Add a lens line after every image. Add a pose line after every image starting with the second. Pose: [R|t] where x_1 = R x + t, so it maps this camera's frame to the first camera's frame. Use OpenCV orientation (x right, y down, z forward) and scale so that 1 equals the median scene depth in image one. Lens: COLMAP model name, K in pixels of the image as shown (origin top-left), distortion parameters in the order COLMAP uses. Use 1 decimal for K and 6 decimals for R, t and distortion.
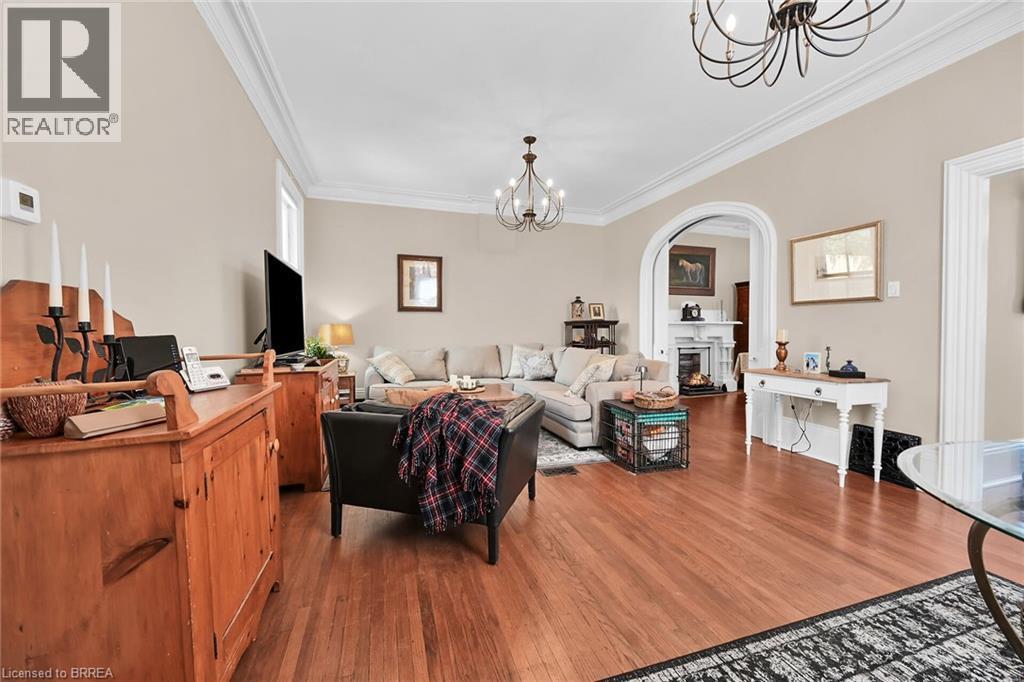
lens RADIAL K [[402.8, 0, 514.5], [0, 402.8, 339.4], [0, 0, 1]] dist [-0.001075, 0.000261]
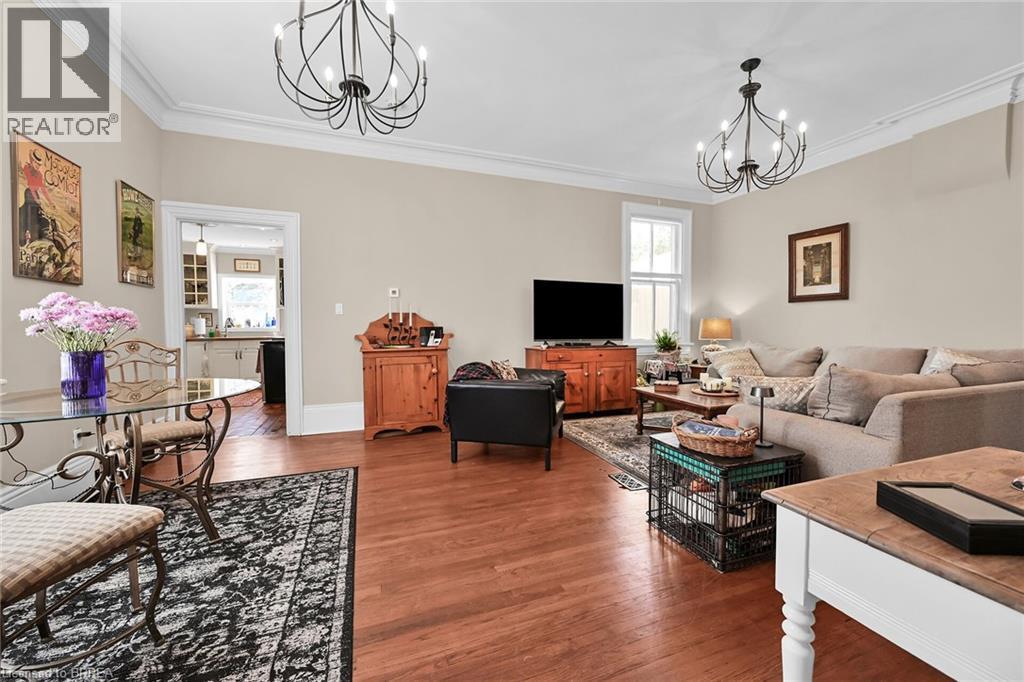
lens RADIAL K [[402.8, 0, 514.5], [0, 402.8, 339.4], [0, 0, 1]] dist [-0.001075, 0.000261]
pose [[0.049941, 0.035412, -0.998124, 0.764599], [-0.021349, 0.999181, 0.034381, -0.011524], [0.998524, 0.019592, 0.050656, 0.543433]]
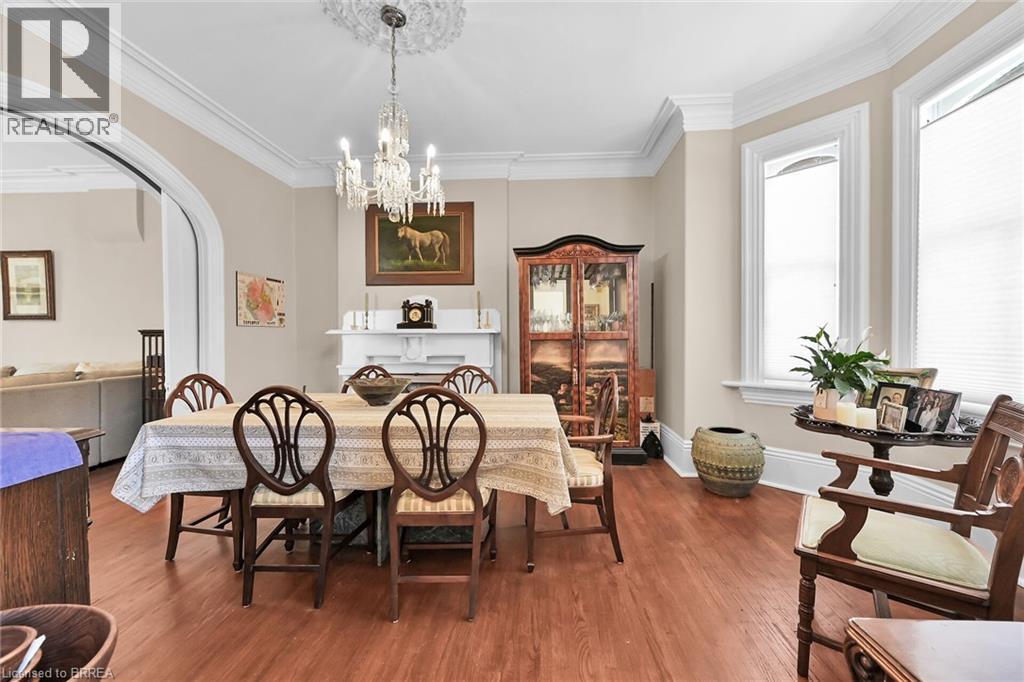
lens RADIAL K [[402.8, 0, 514.5], [0, 402.8, 339.4], [0, 0, 1]] dist [-0.001075, 0.000261]
pose [[0.927383, 0.004175, -0.374090, 1.420586], [-0.009240, 0.999888, -0.011747, -0.042853], [0.374000, 0.014351, 0.927318, 0.898367]]
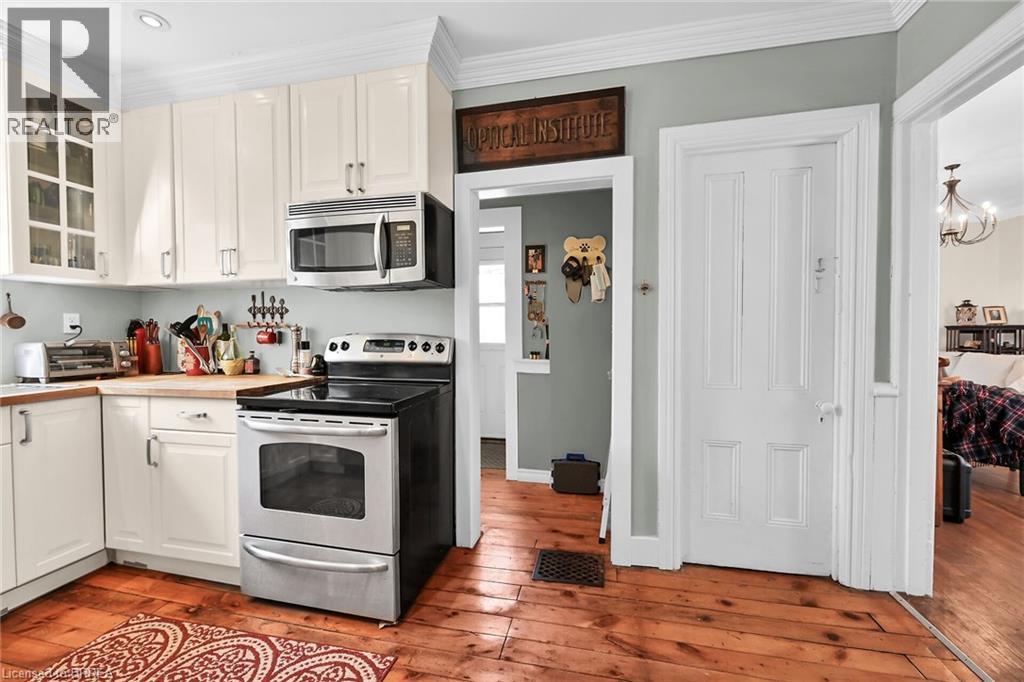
lens RADIAL K [[402.8, 0, 514.5], [0, 402.8, 339.4], [0, 0, 1]] dist [-0.001075, 0.000261]
pose [[0.860496, 0.013975, -0.509266, -0.434697], [-0.013711, 0.999897, 0.004272, -0.002168], [0.509273, 0.003307, 0.860598, -0.586905]]
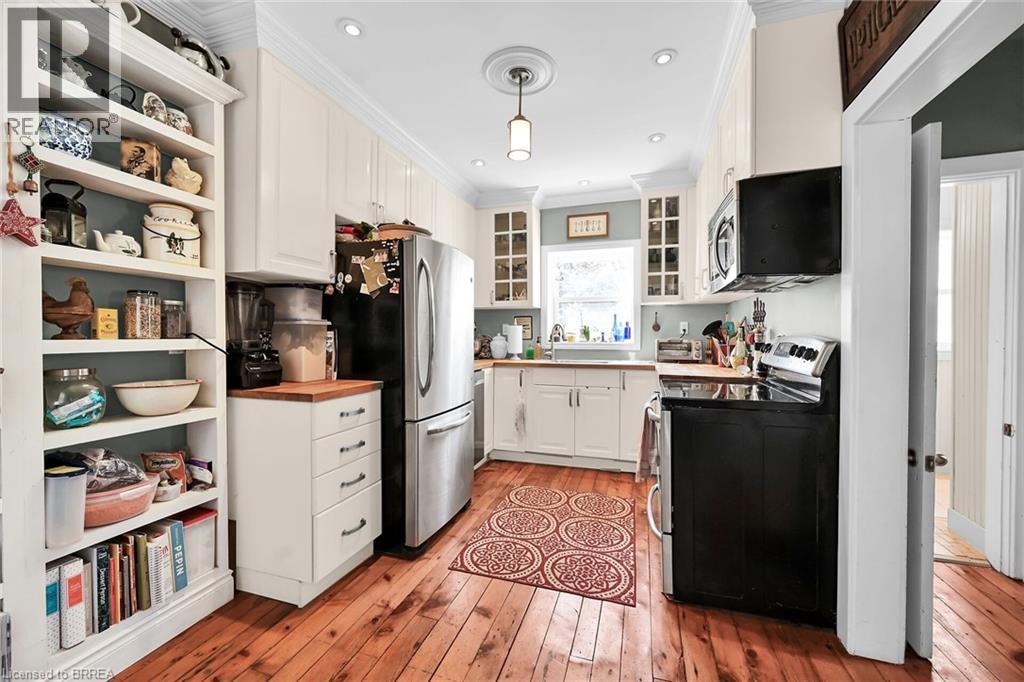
lens RADIAL K [[402.8, 0, 514.5], [0, 402.8, 339.4], [0, 0, 1]] dist [-0.001075, 0.000261]
pose [[-0.584454, 0.013718, -0.811311, -0.280859], [-0.019389, 0.999336, 0.030865, -0.009152], [0.811195, 0.033769, -0.583800, -0.178860]]
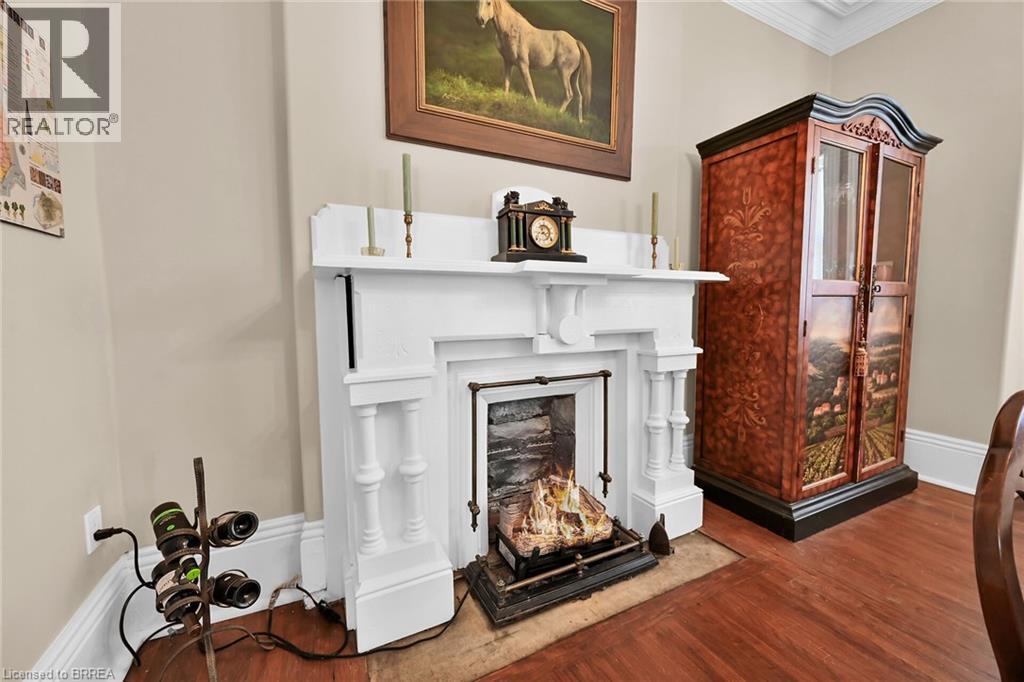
lens RADIAL K [[402.8, 0, 514.5], [0, 402.8, 339.4], [0, 0, 1]] dist [-0.001075, 0.000261]
pose [[0.990125, -0.012161, 0.139656, 0.702526], [0.004731, 0.998561, 0.053415, -0.028208], [-0.140105, -0.052226, 0.988758, 1.359037]]
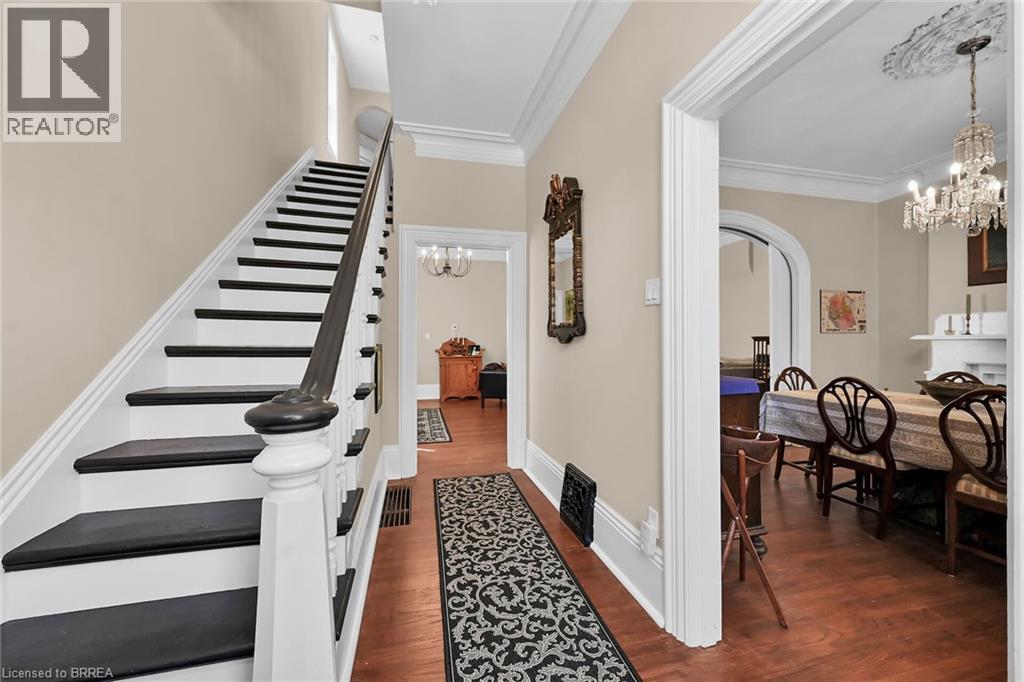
lens RADIAL K [[402.8, 0, 514.5], [0, 402.8, 339.4], [0, 0, 1]] dist [-0.001075, 0.000261]
pose [[-0.066626, 0.003011, -0.997773, 1.699105], [-0.022216, 0.999743, 0.004500, -0.046221], [0.997531, 0.022467, -0.066542, 0.715191]]
